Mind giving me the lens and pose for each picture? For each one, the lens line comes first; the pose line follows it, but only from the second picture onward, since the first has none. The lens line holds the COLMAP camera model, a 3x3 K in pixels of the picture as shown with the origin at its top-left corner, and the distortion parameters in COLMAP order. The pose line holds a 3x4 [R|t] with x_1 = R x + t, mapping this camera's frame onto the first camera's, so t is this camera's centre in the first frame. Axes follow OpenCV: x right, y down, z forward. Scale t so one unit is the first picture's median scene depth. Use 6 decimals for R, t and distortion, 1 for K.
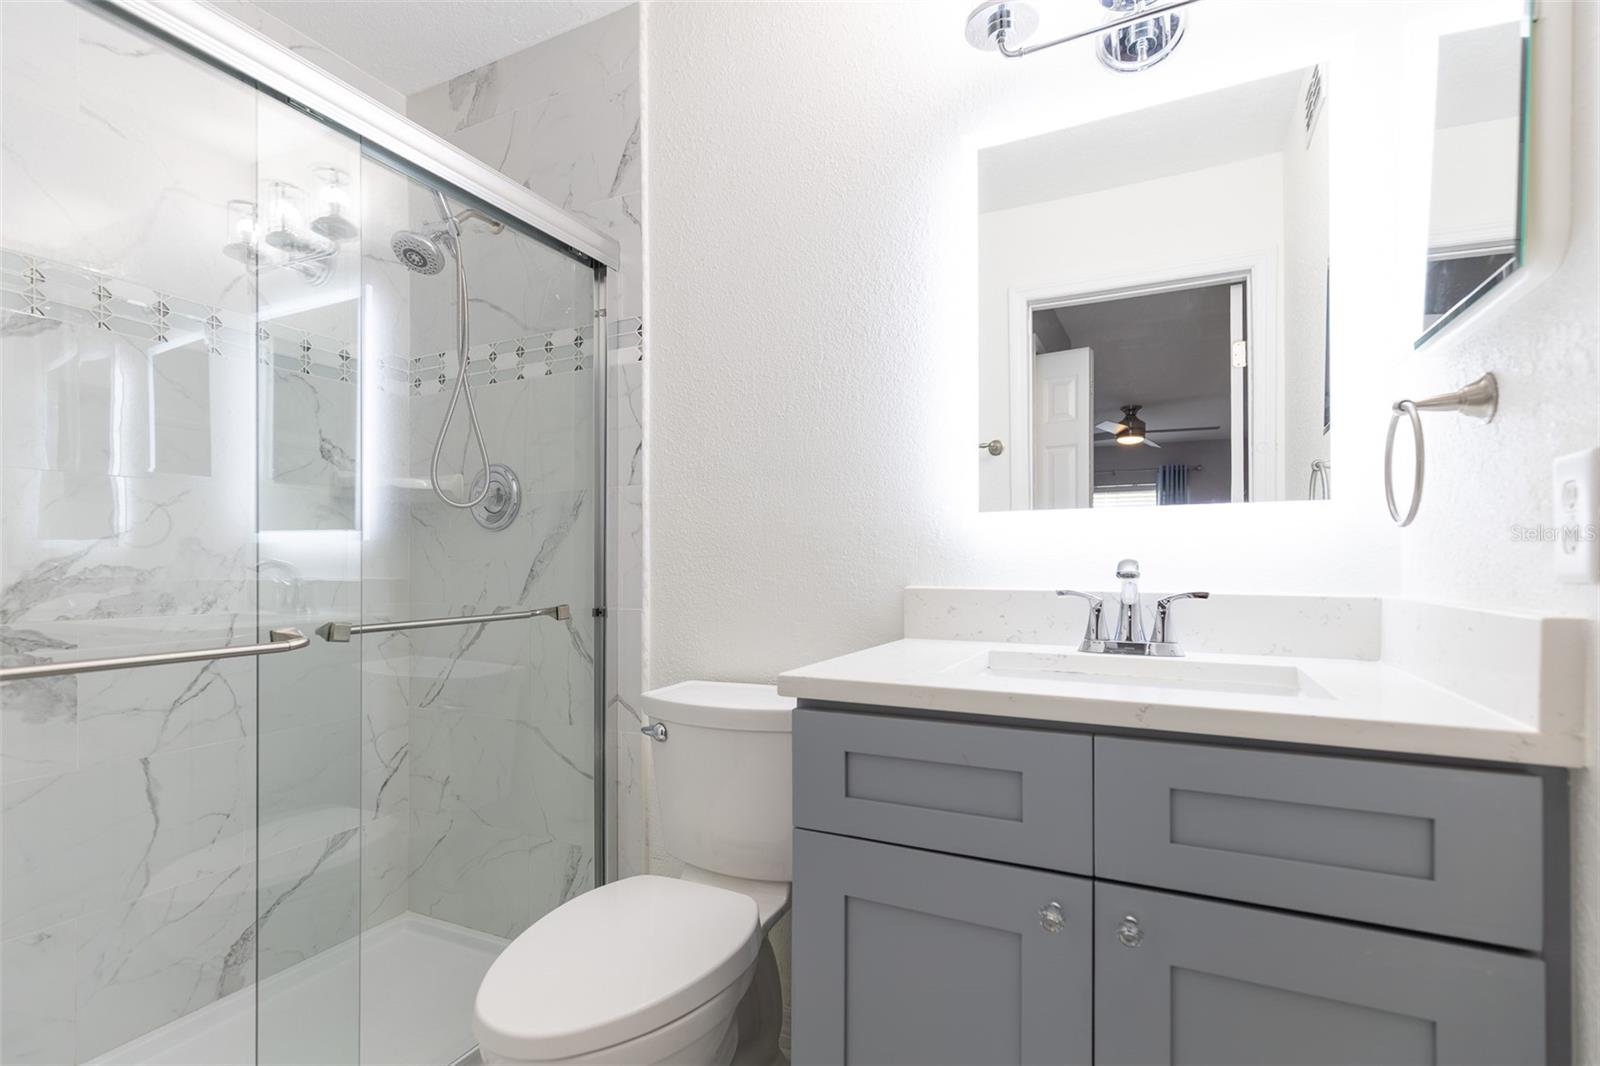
lens RADIAL K [[745.3, 0, 796.5], [0, 745.3, 569.9], [0, 0, 1]] dist [0.013622, 0.000189]
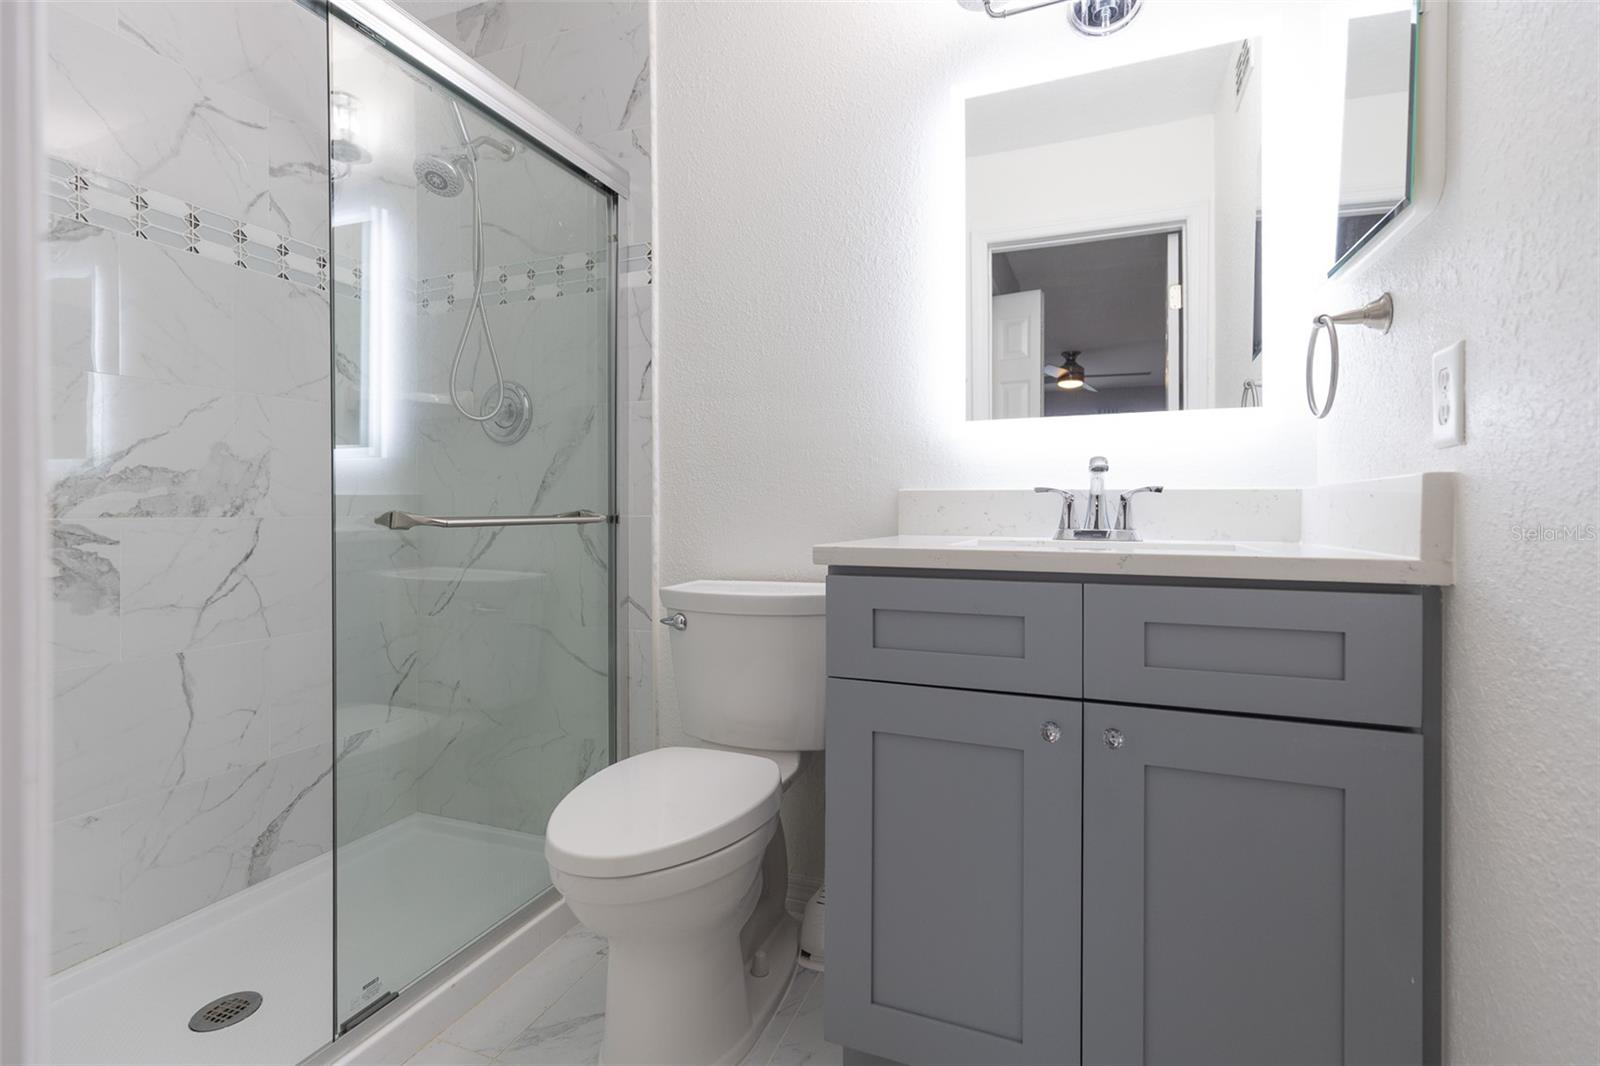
lens RADIAL K [[736.8, 0, 803.8], [0, 736.8, 521.8], [0, 0, 1]] dist [0.014537, -0.001093]
pose [[0.996810, -0.004366, 0.079691, -0.086580], [0.003614, 0.999948, 0.009586, 0.061185], [-0.079728, -0.009268, 0.996774, -0.092947]]
